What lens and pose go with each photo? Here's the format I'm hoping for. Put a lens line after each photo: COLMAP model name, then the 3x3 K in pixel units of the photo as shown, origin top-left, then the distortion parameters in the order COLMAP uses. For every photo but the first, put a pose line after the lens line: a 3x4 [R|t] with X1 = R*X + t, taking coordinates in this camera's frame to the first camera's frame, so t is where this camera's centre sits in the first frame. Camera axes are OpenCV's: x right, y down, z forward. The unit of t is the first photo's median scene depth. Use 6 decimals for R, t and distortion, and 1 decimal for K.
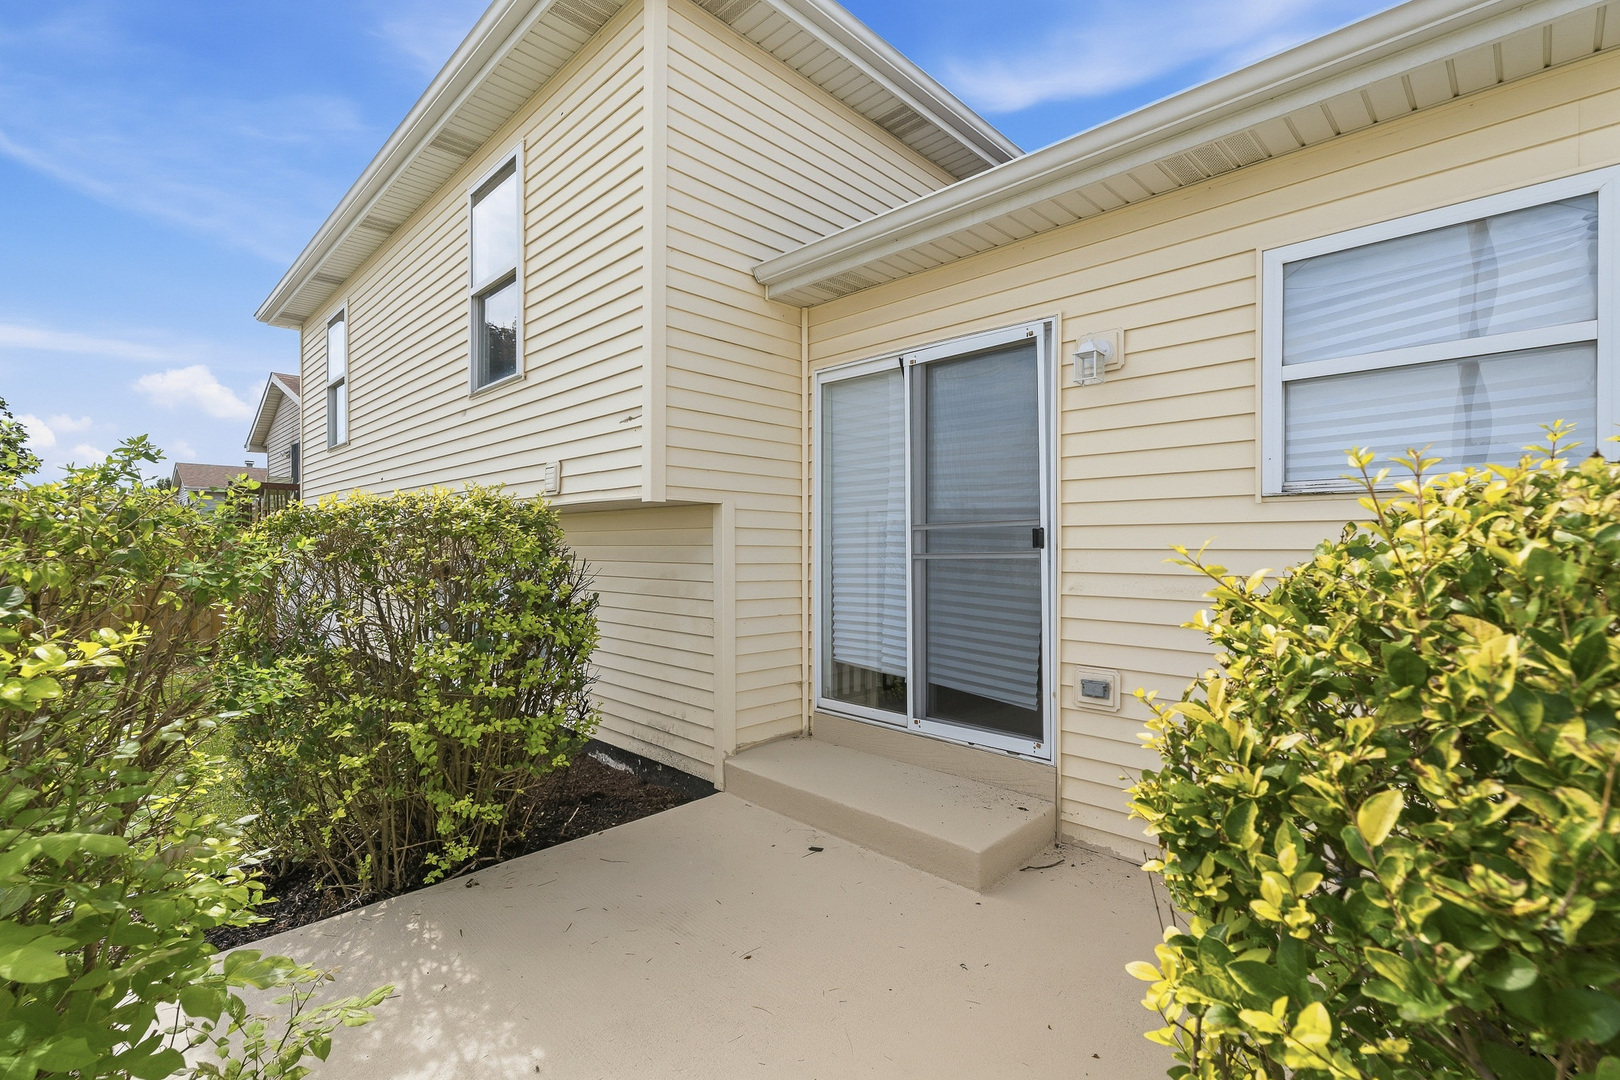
lens RADIAL K [[756.0, 0, 818.9], [0, 756.0, 544.4], [0, 0, 1]] dist [0.000571, 0.000082]
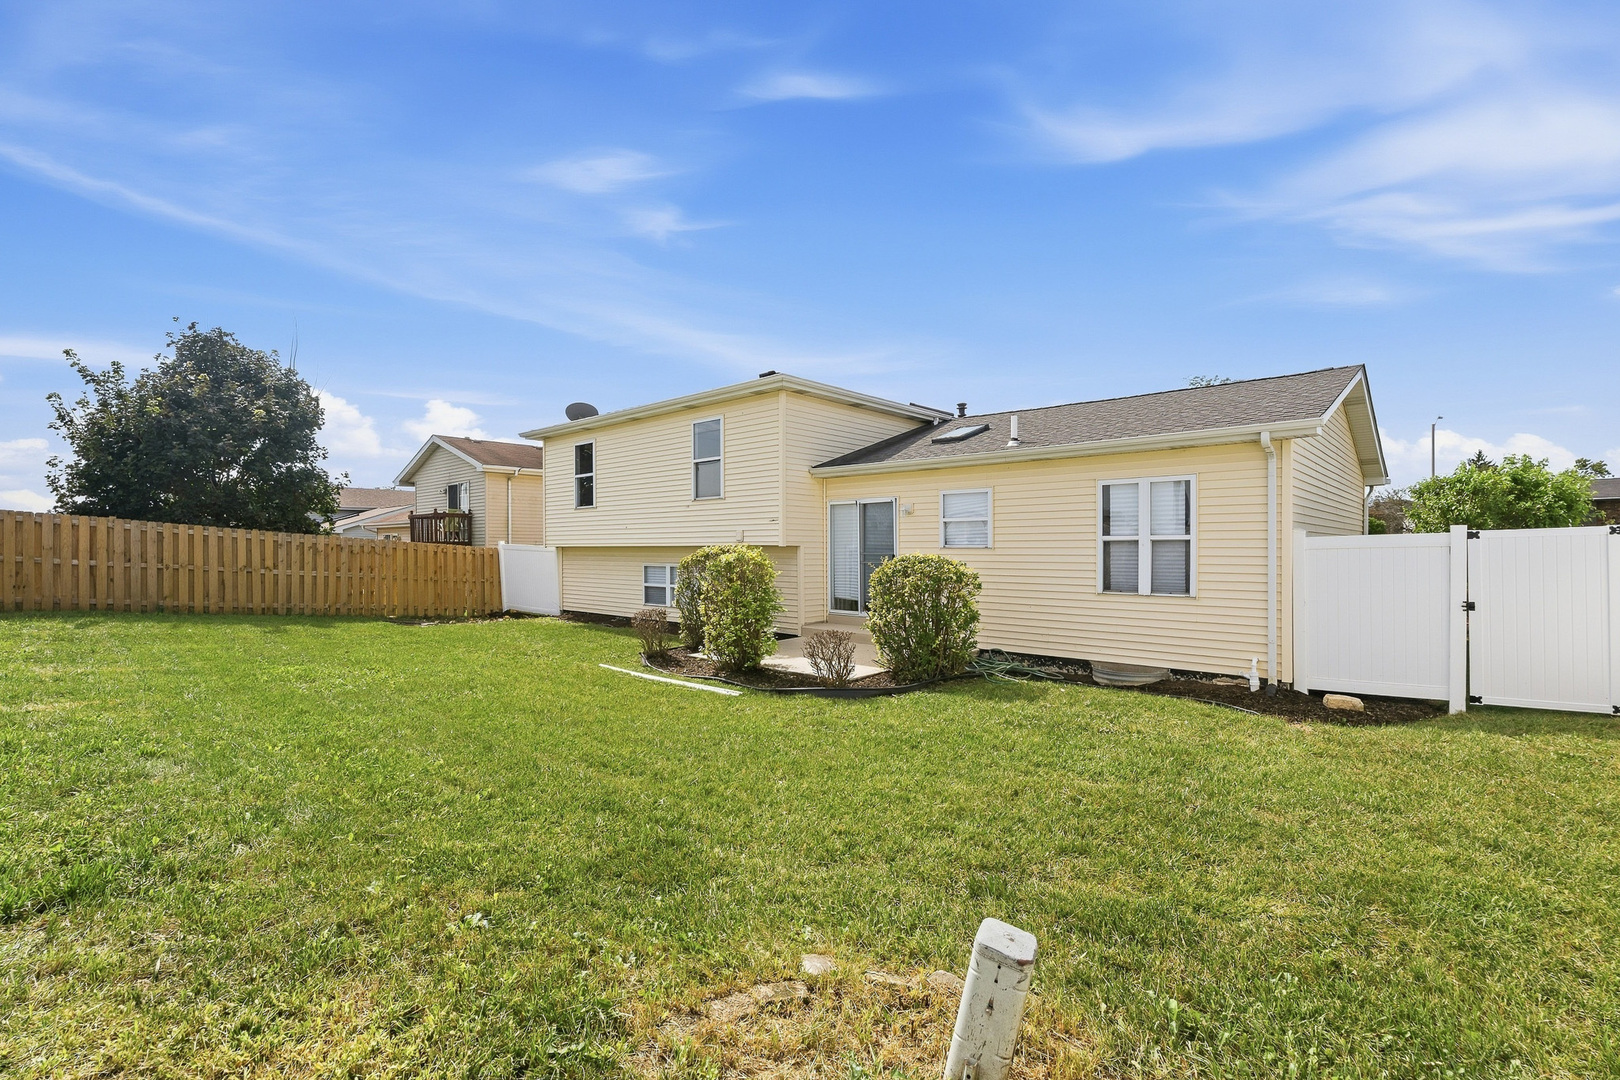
lens RADIAL K [[793.8, 0, 810.0], [0, 793.8, 540.0], [0, 0, 1]] dist [-0.022817, -0.000270]
pose [[0.998711, -0.009587, 0.049839, -0.278187], [0.009718, 0.999950, -0.002388, -0.077983], [-0.049813, 0.002869, 0.998754, -2.556910]]
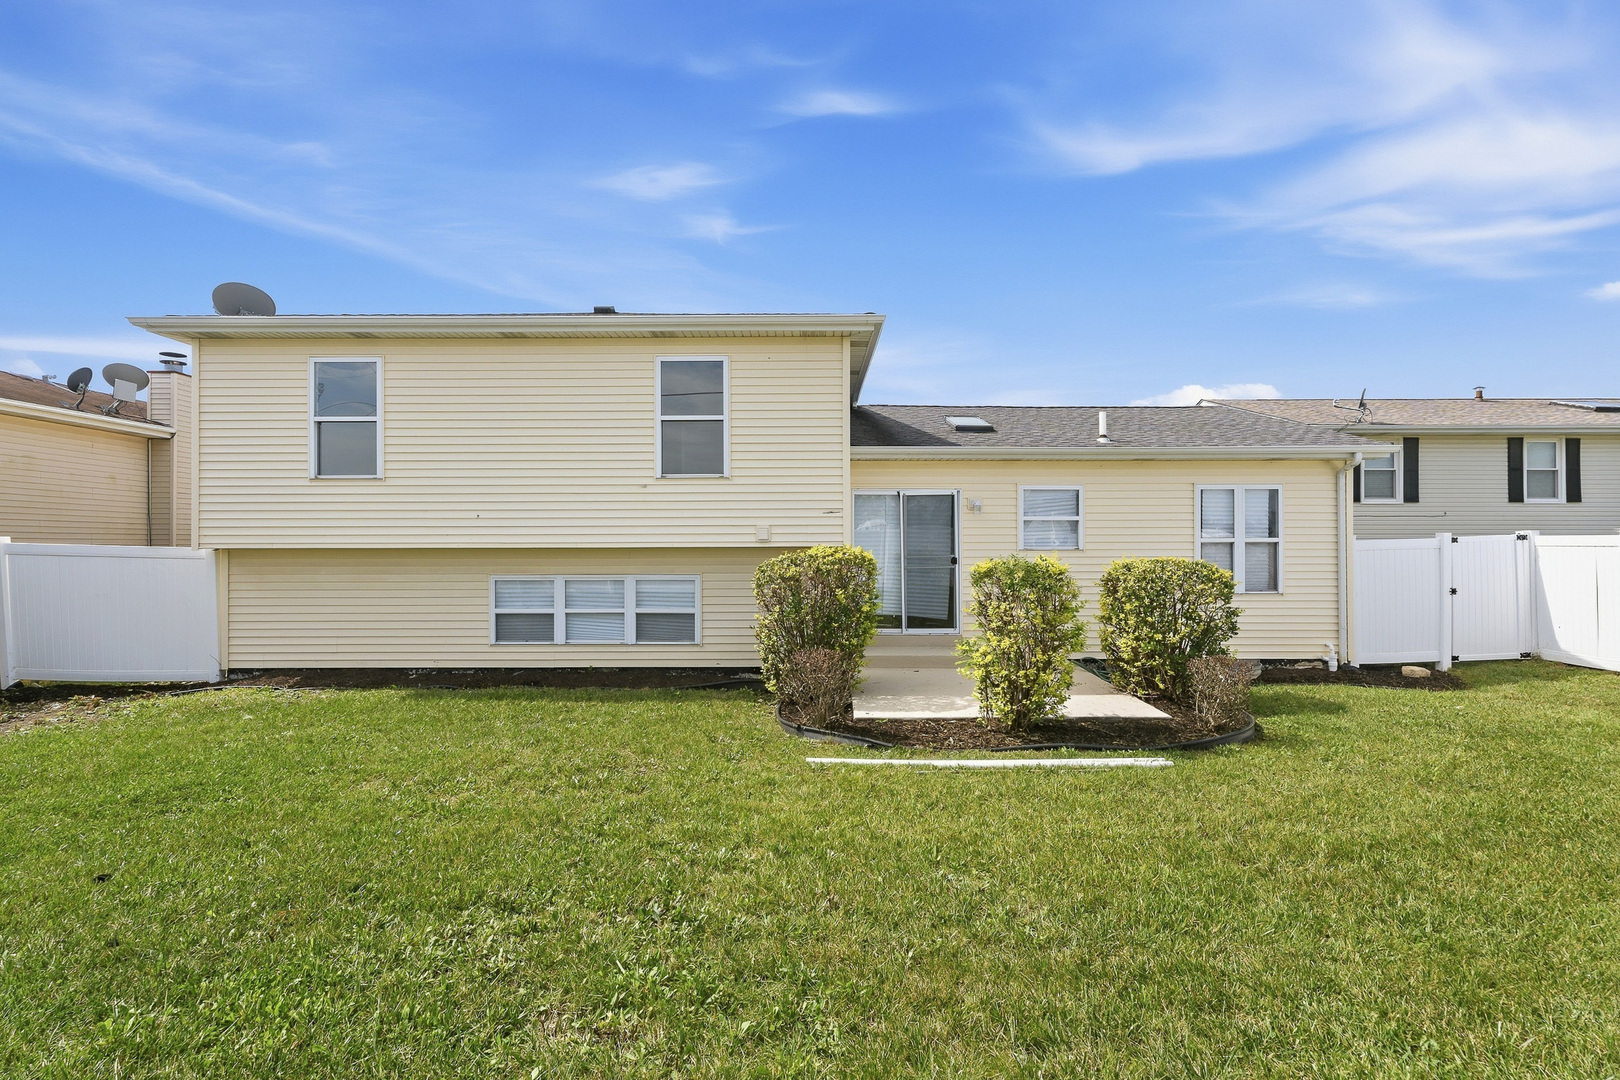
lens RADIAL K [[740.4, 0, 811.6], [0, 740.4, 531.7], [0, 0, 1]] dist [-0.015548, -0.000094]
pose [[0.675408, 0.007657, 0.737405, -2.116307], [0.003030, 0.999909, -0.013157, -0.081677], [-0.737438, 0.011121, 0.675323, -0.534893]]
